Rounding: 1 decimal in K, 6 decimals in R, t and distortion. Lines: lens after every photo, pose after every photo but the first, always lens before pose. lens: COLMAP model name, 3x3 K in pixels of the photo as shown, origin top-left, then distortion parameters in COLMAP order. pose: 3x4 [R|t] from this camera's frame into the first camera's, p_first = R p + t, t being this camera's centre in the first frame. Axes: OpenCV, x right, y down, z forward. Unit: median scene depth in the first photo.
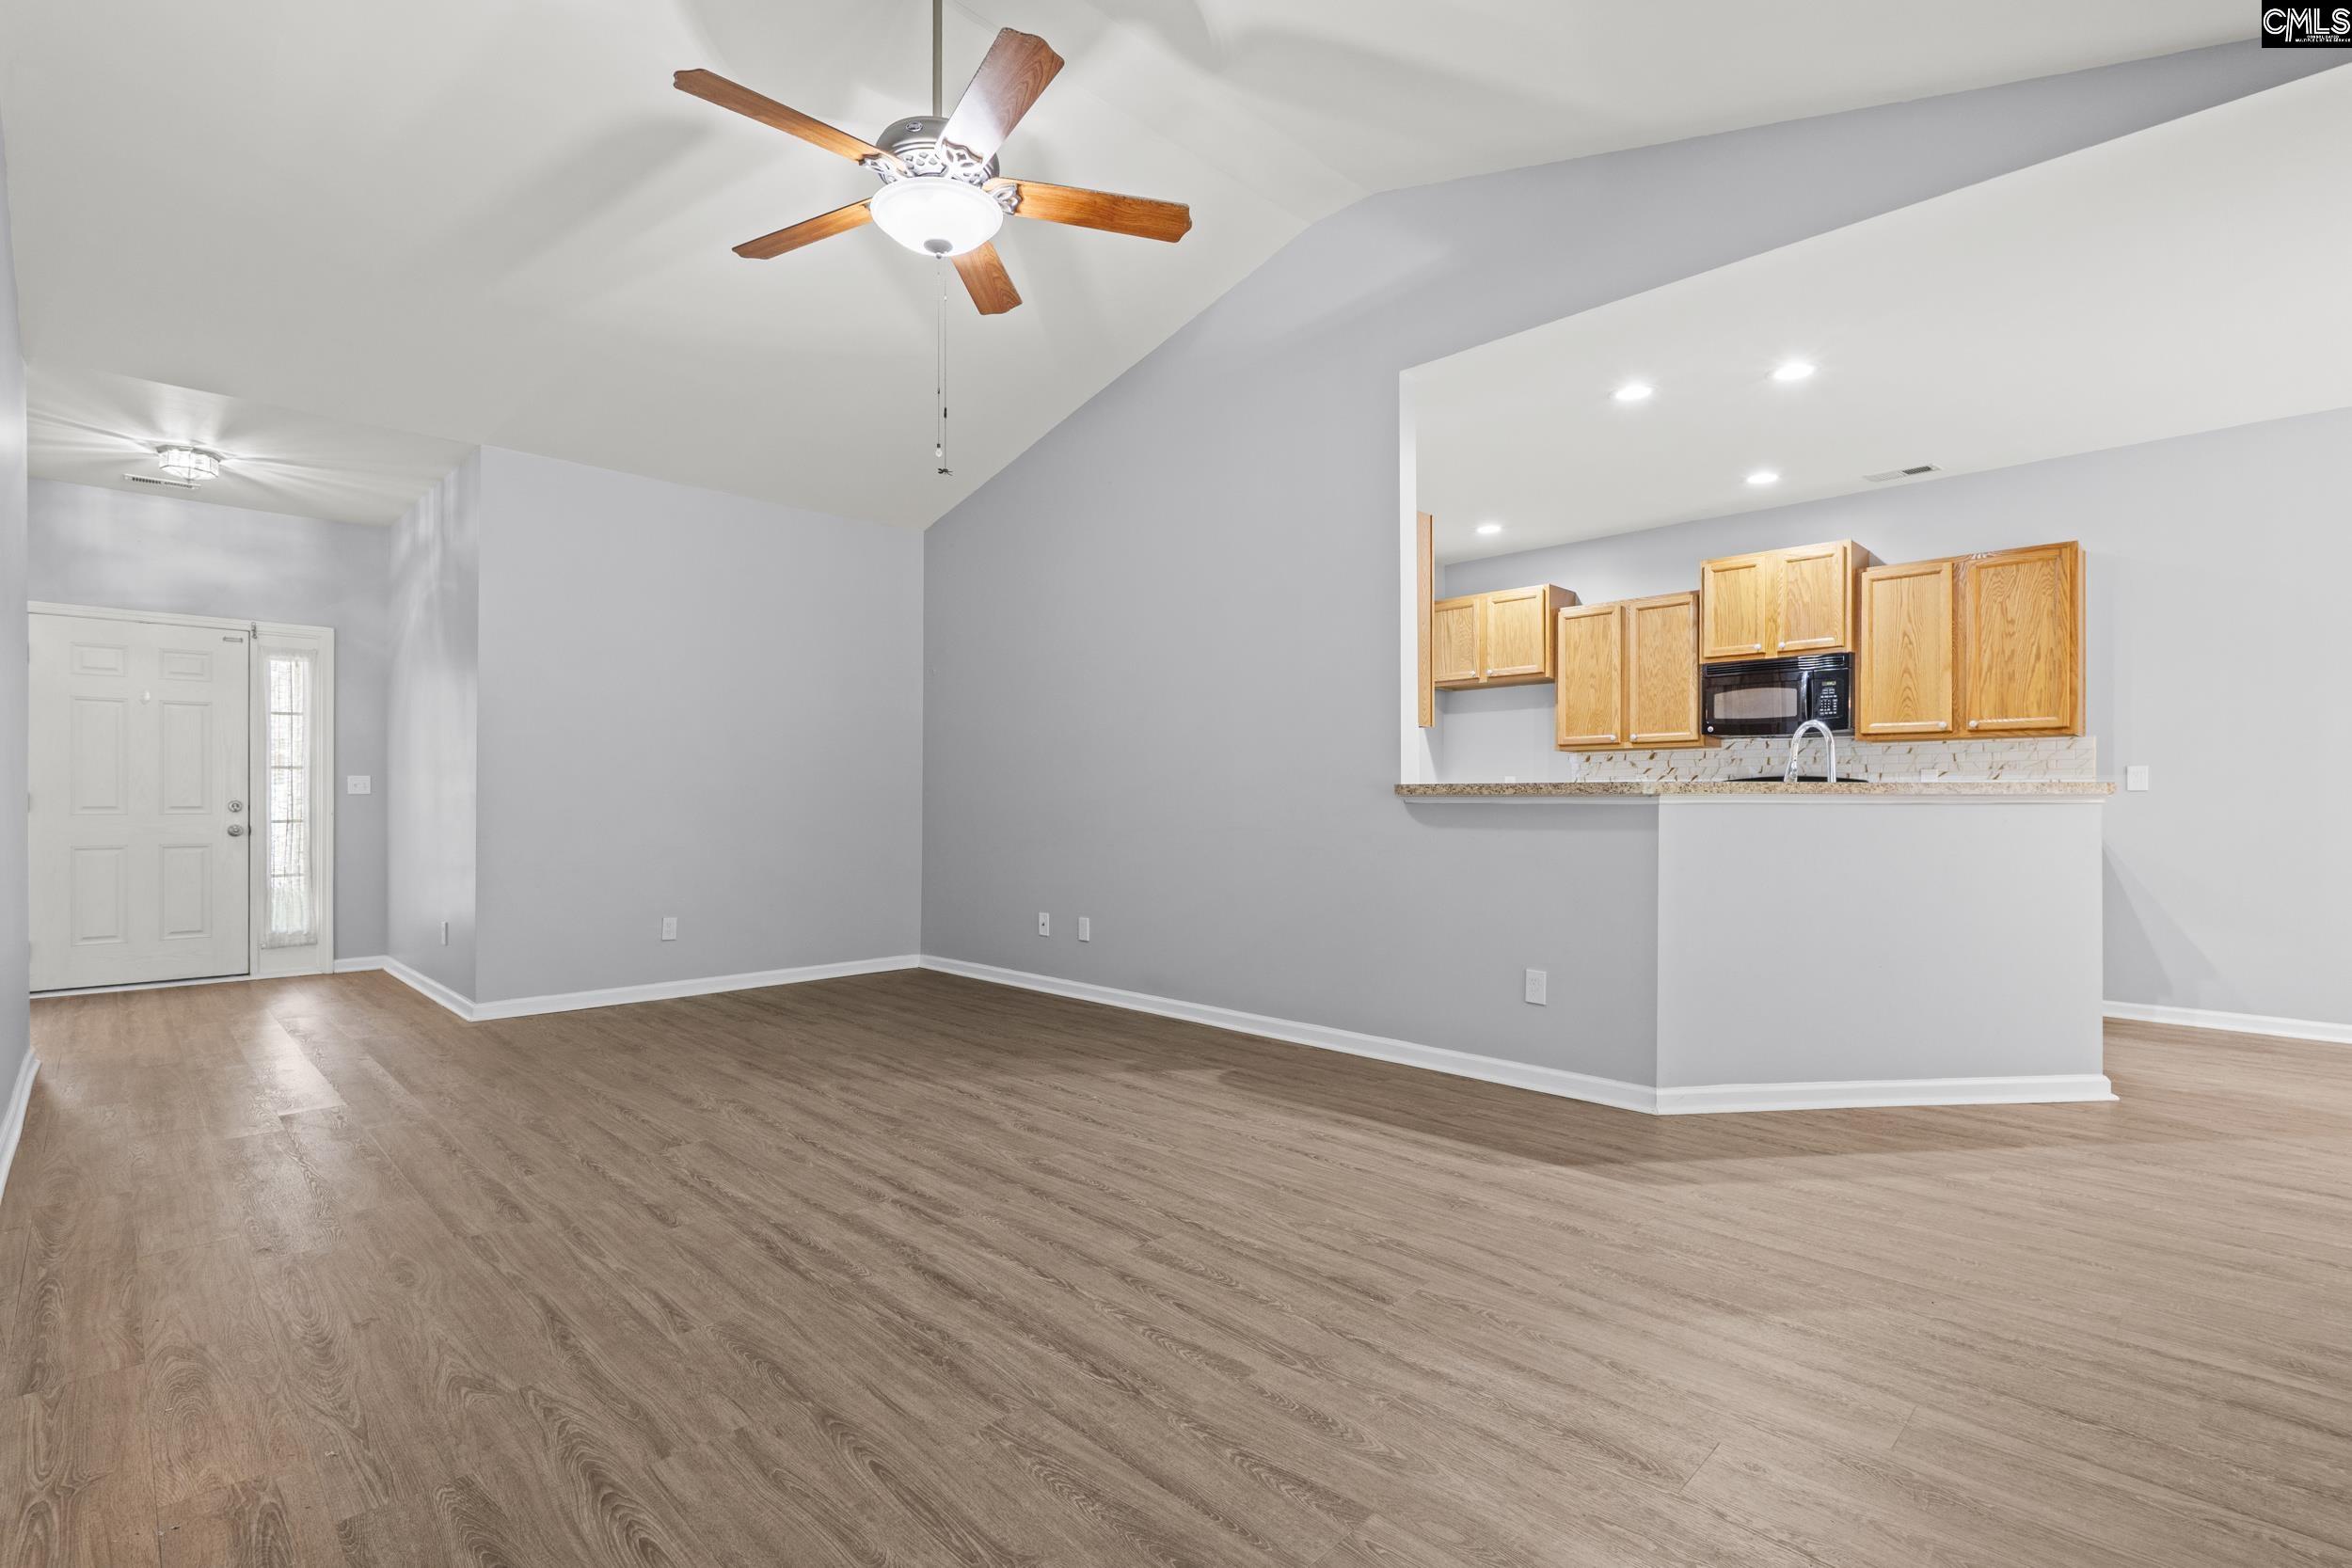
lens RADIAL K [[1089.3, 0, 1170.2], [0, 1089.3, 806.7], [0, 0, 1]] dist [-0.002292, 0.000719]
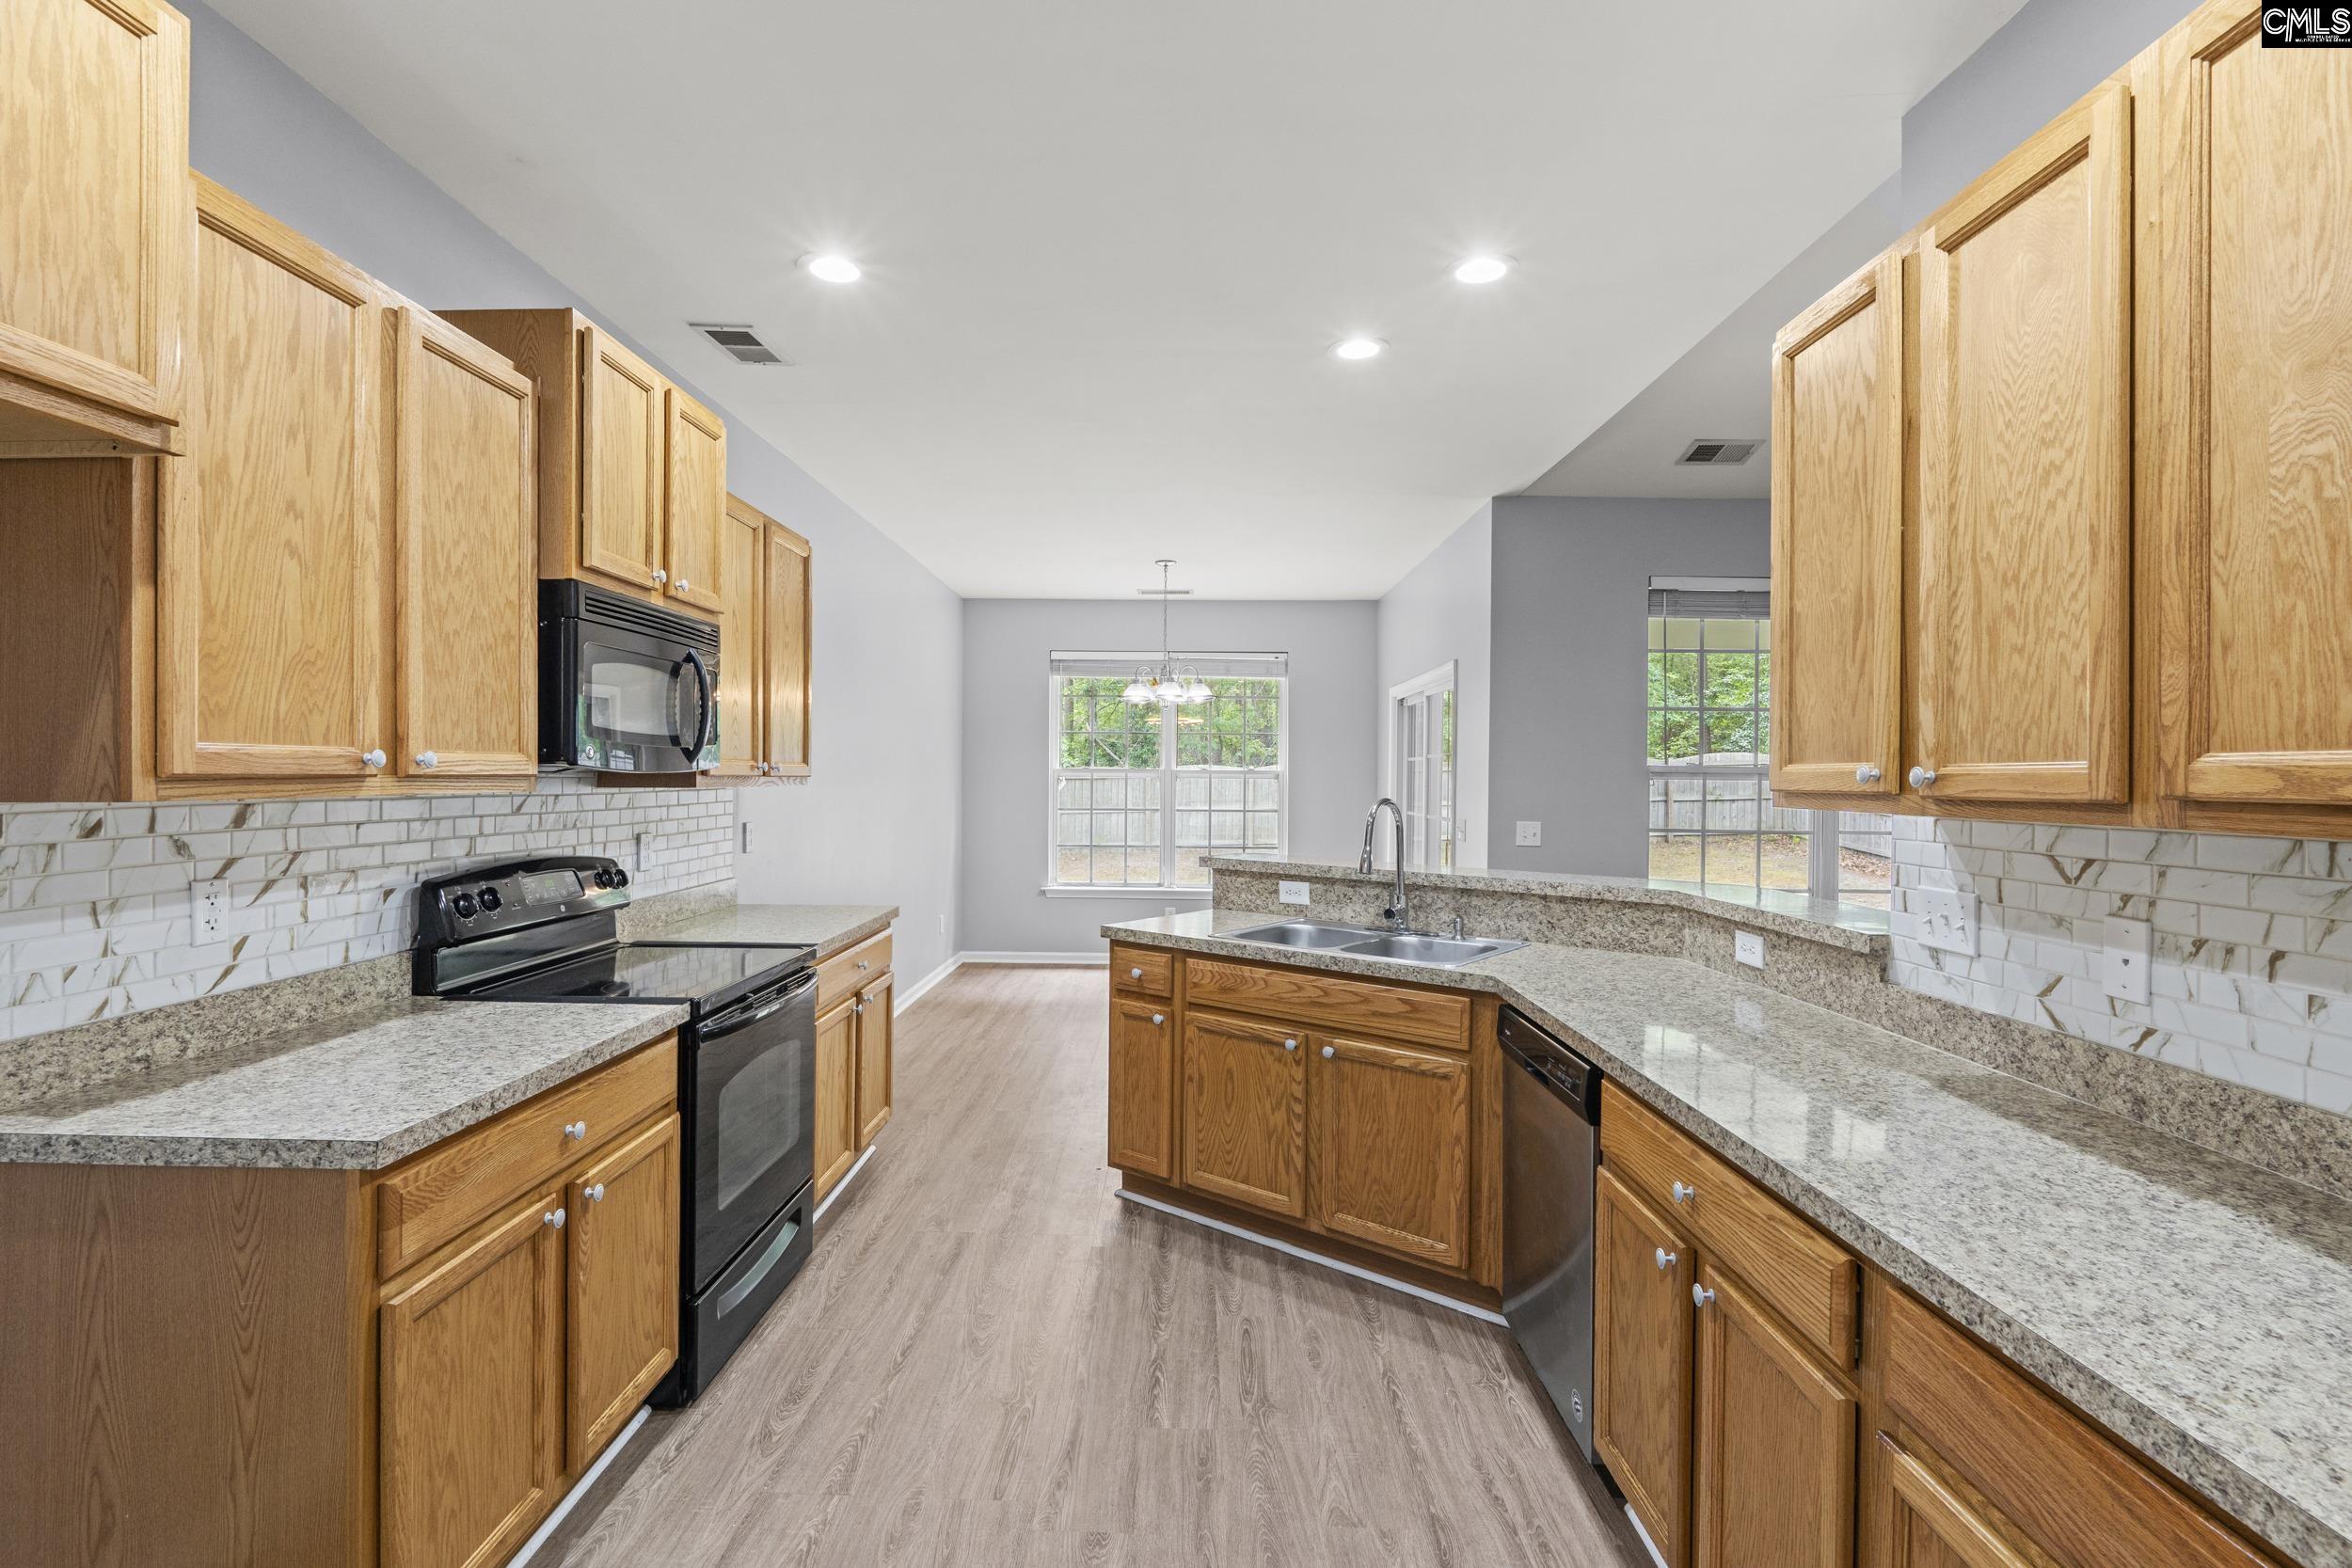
lens RADIAL K [[1108.1, 0, 1163.8], [0, 1108.1, 775.5], [0, 0, 1]] dist [-0.000498, -0.000234]
pose [[-0.697917, -0.006994, 0.716144, 0.121017], [-0.004692, 0.999976, 0.005194, -0.119577], [-0.716163, 0.000264, -0.697933, 2.044491]]
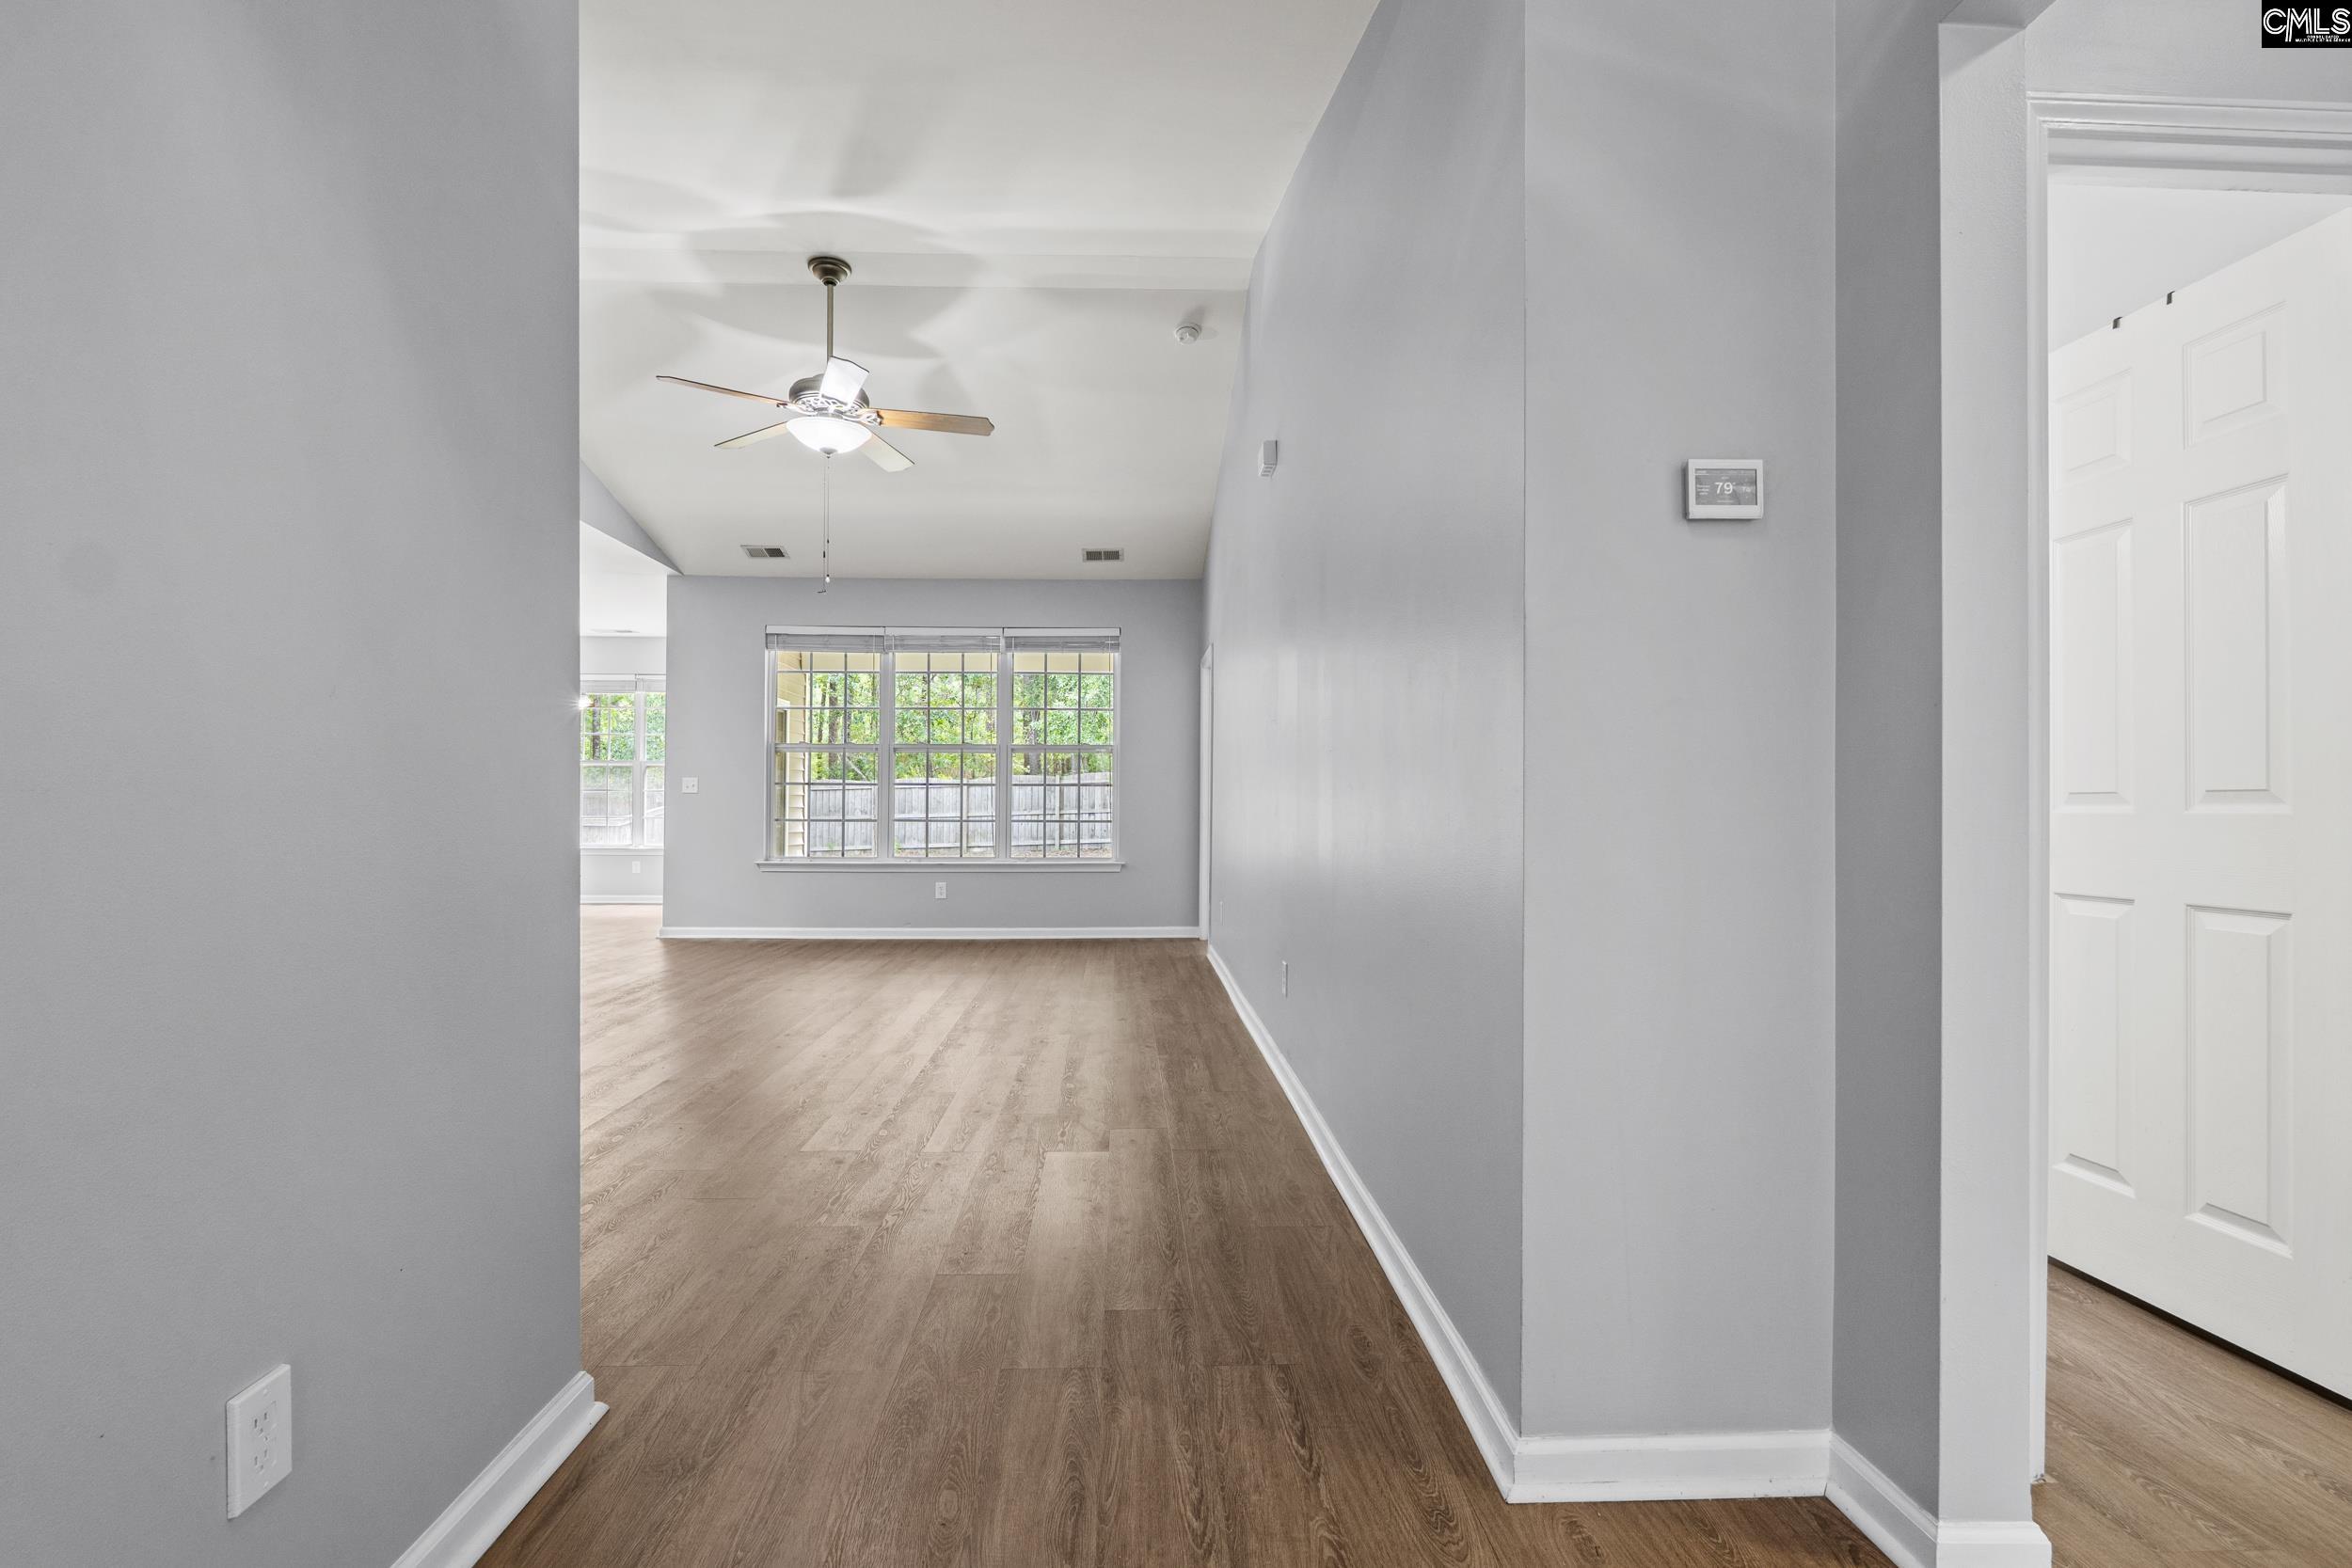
lens RADIAL K [[1083.2, 0, 1165.8], [0, 1083.2, 796.0], [0, 0, 1]] dist [-0.004775, 0.000472]
pose [[-0.741914, 0.002058, 0.670492, -1.501477], [0.001055, 0.999998, -0.001903, -0.005666], [-0.670494, -0.000705, -0.741914, 1.686137]]
